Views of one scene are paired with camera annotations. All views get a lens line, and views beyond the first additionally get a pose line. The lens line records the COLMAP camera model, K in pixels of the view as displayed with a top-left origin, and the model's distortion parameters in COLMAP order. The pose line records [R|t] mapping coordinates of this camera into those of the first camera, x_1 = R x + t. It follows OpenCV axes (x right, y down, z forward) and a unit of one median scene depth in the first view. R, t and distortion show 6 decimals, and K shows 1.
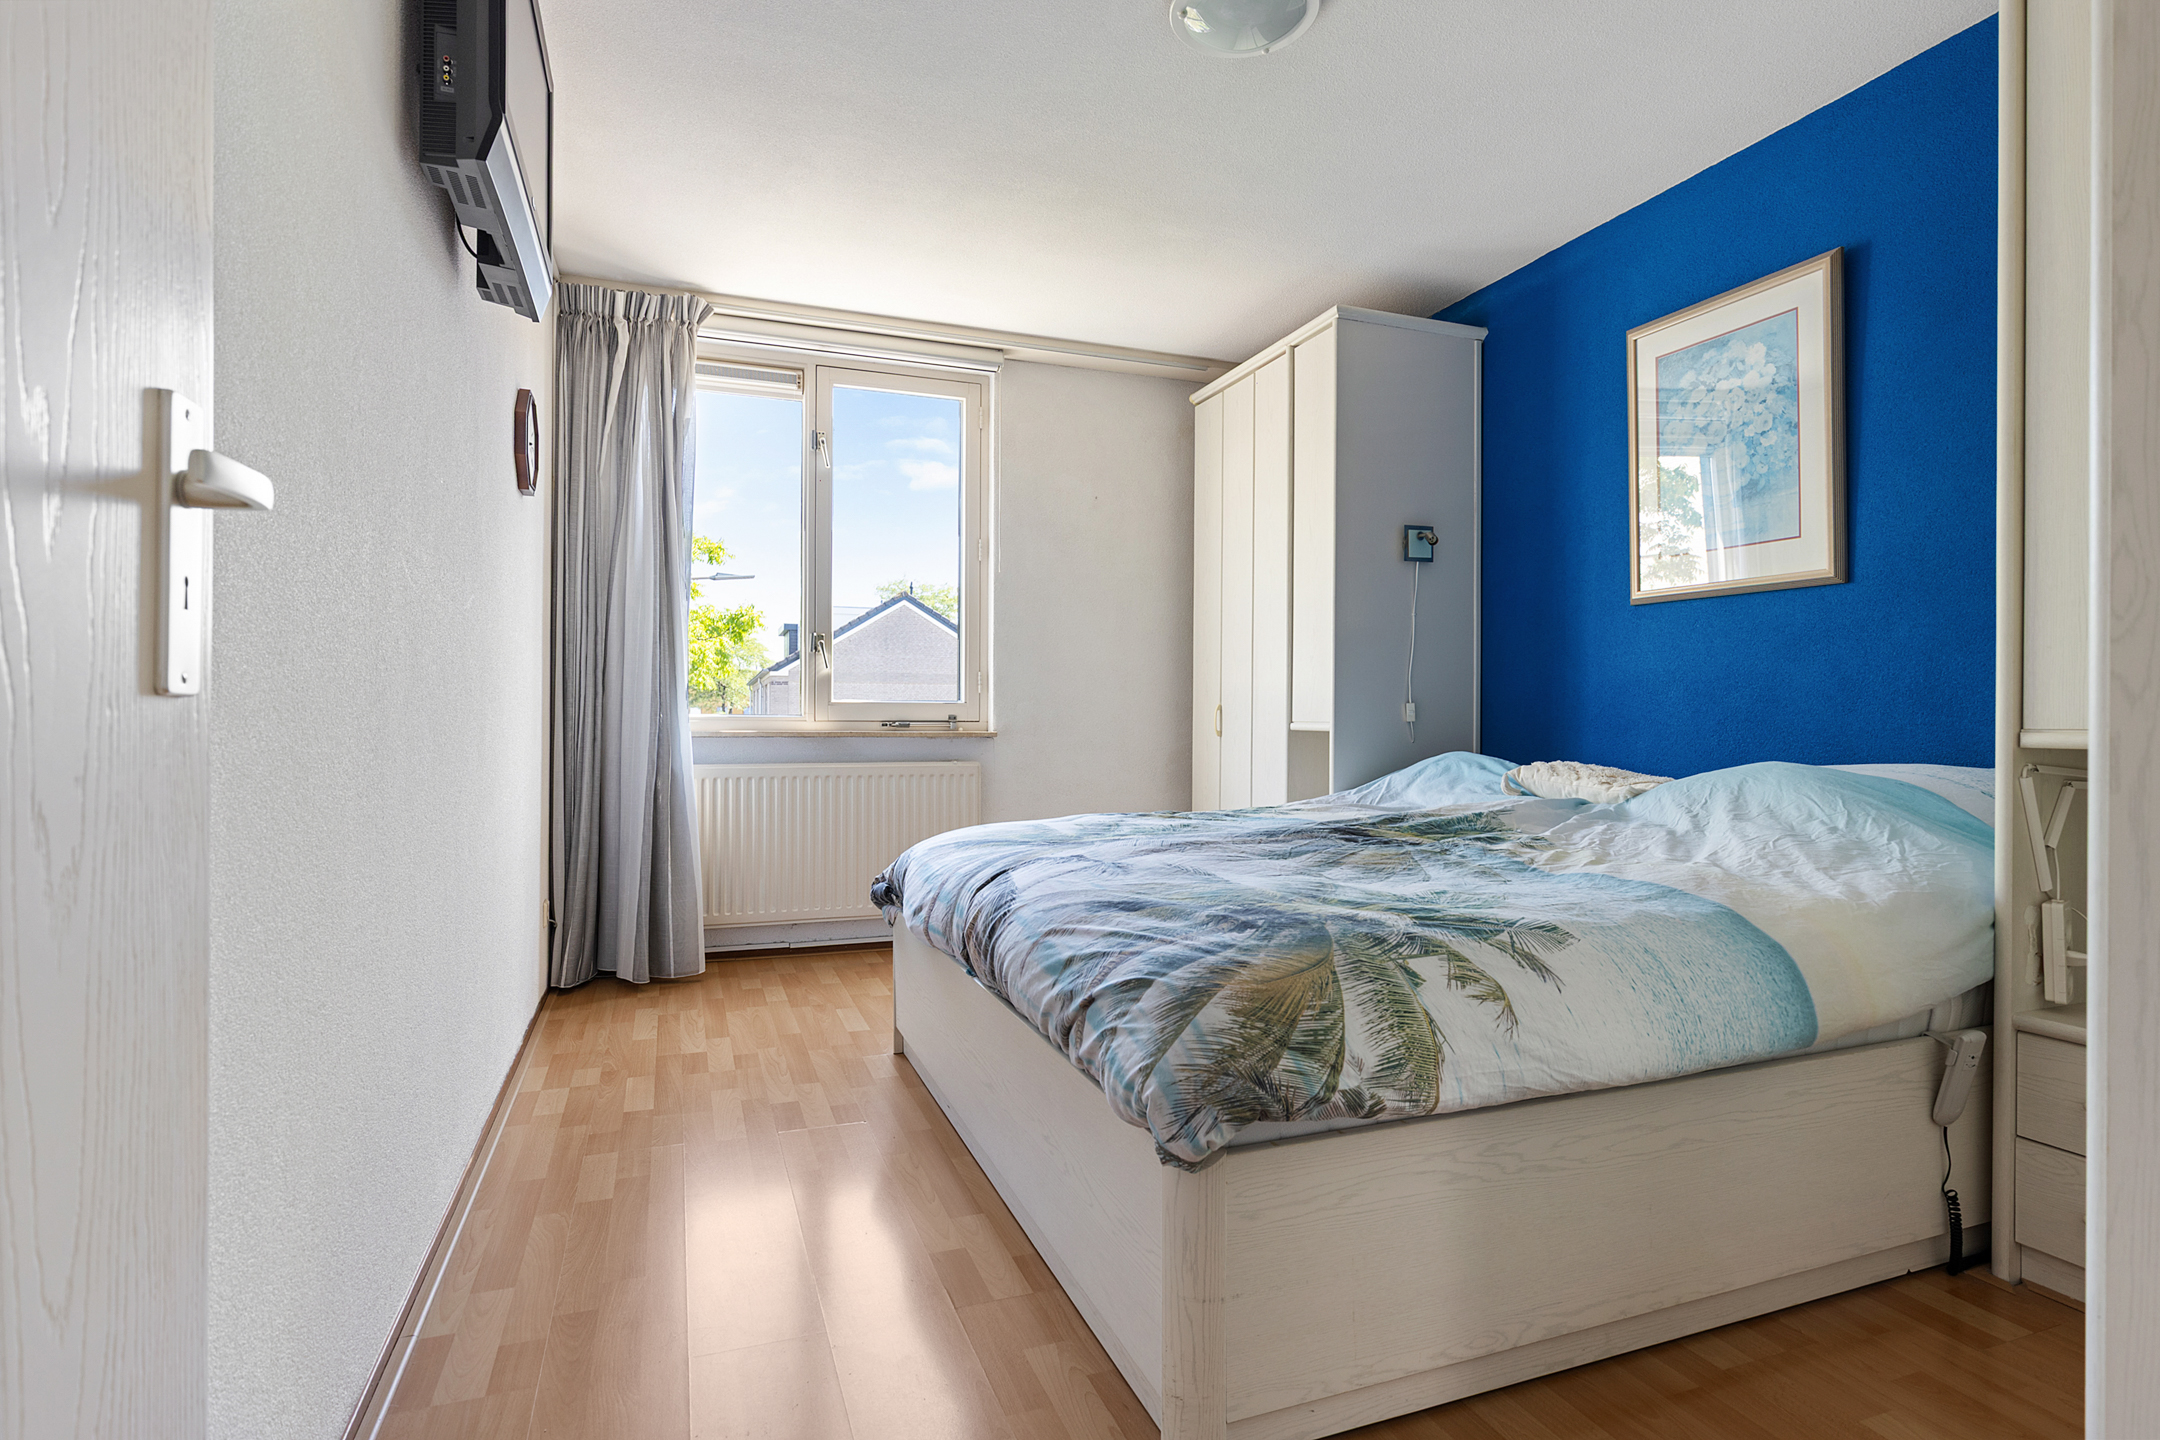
lens RADIAL K [[1116.3, 0, 1086.9], [0, 1116.3, 726.7], [0, 0, 1]] dist [-0.004194, 0.000740]
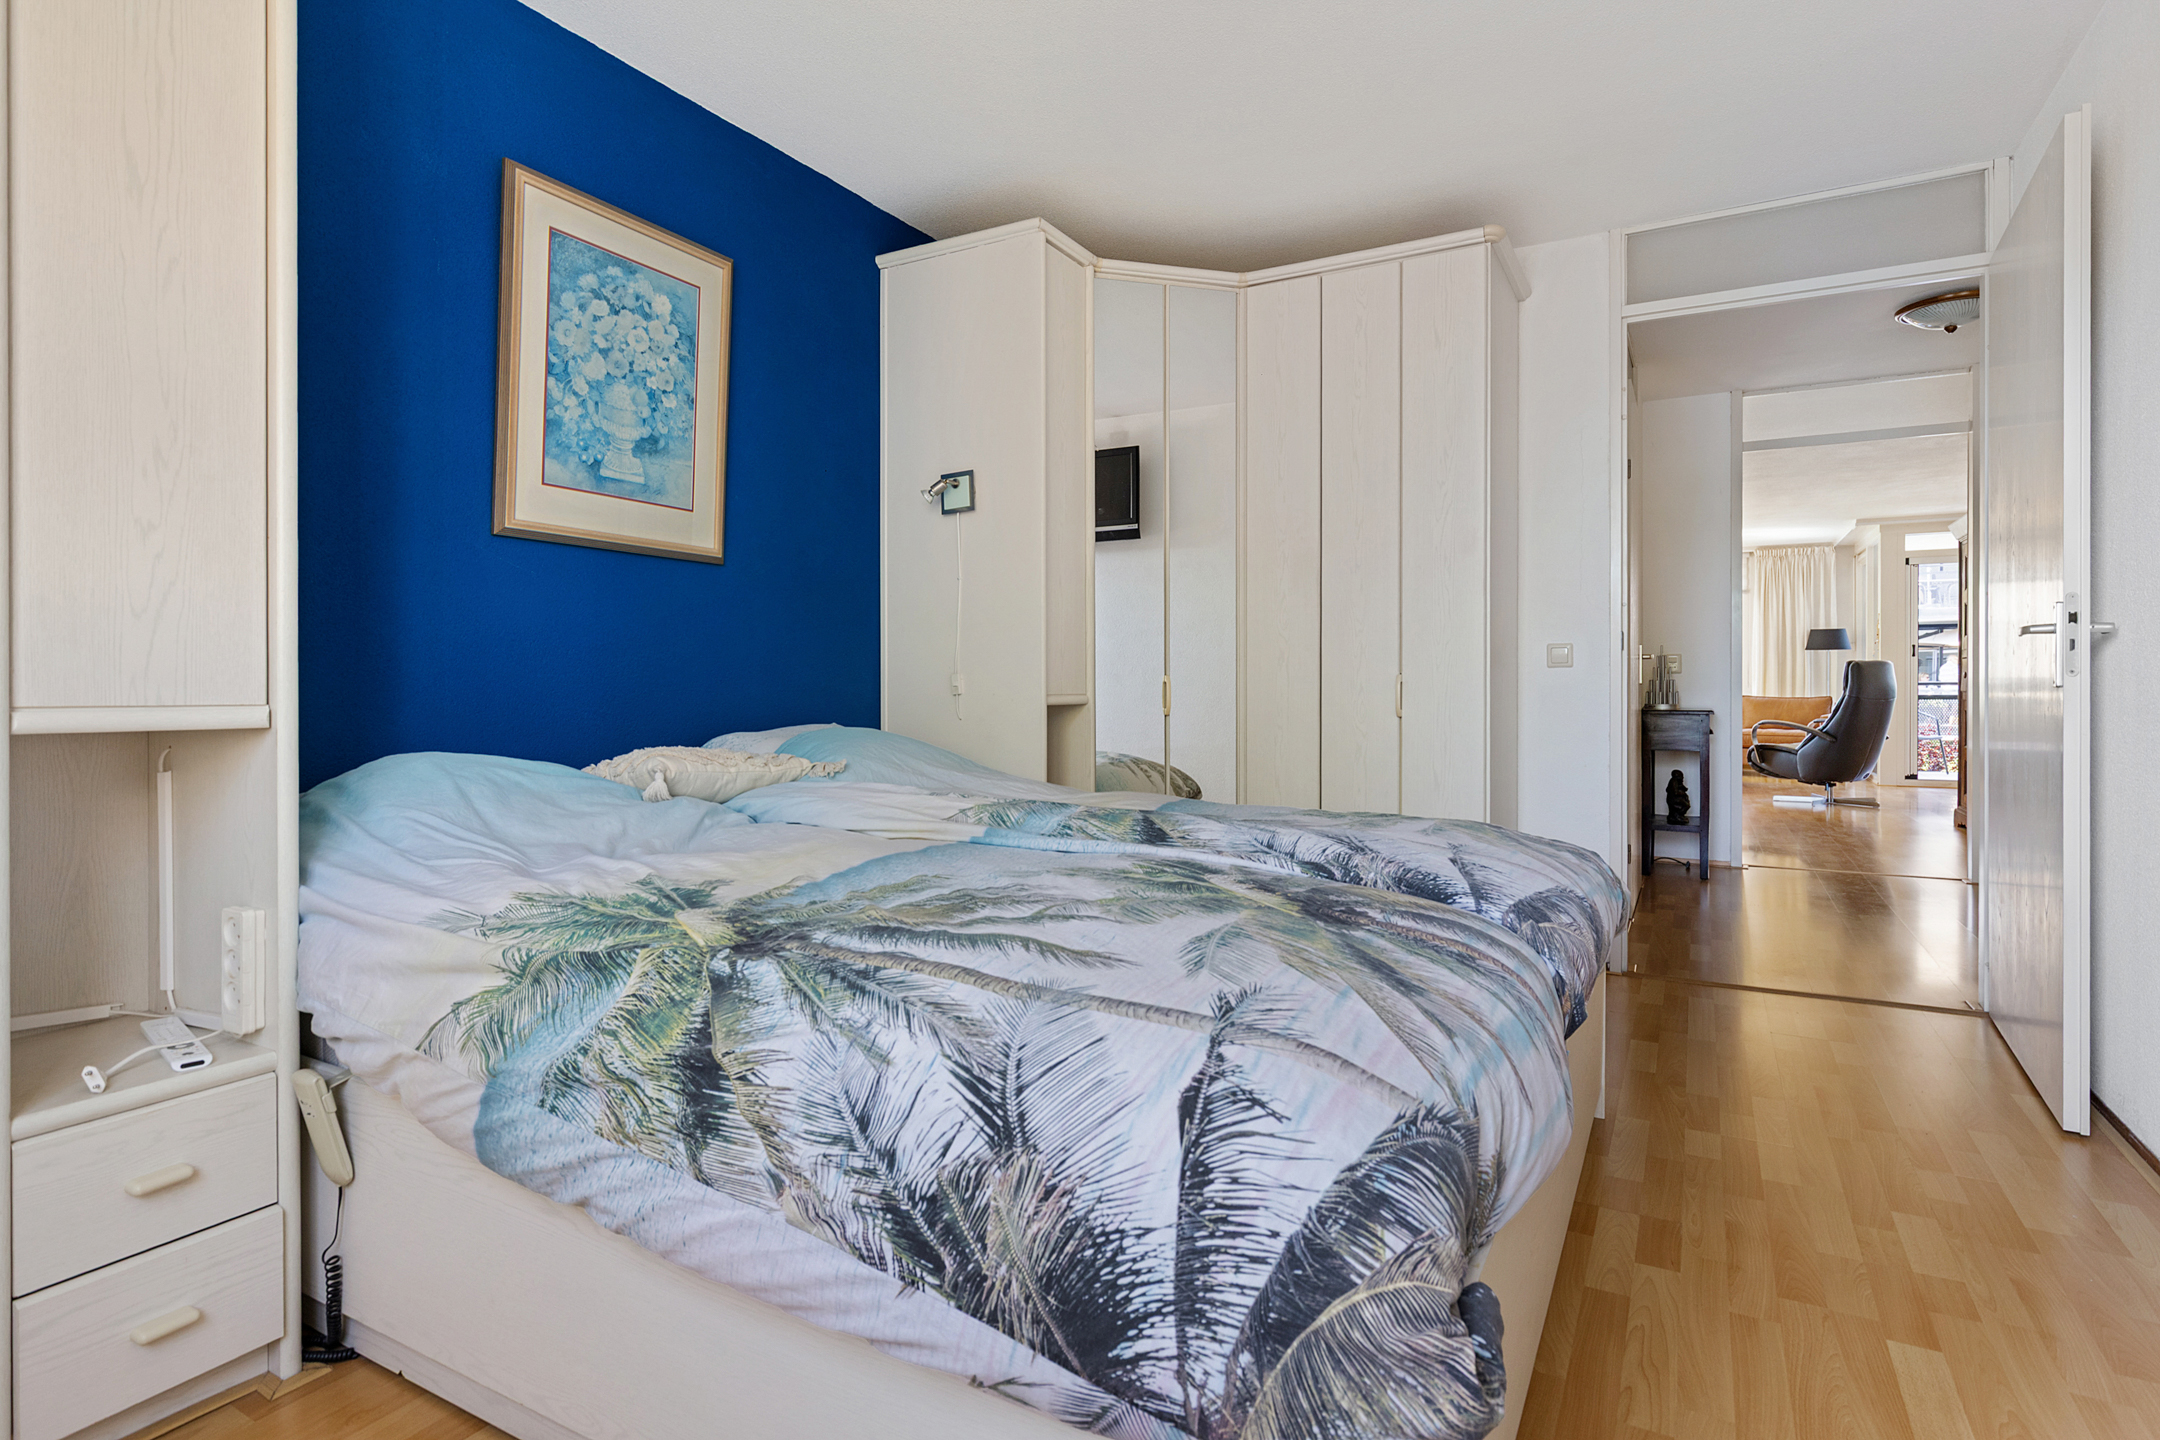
lens RADIAL K [[1116.3, 0, 1080.5], [0, 1116.3, 703.7], [0, 0, 1]] dist [-0.004194, 0.000740]
pose [[-0.646743, -0.015428, 0.762552, -0.357022], [0.006058, 0.999660, 0.025364, -0.016258], [-0.762684, 0.021024, -0.646429, 1.329940]]
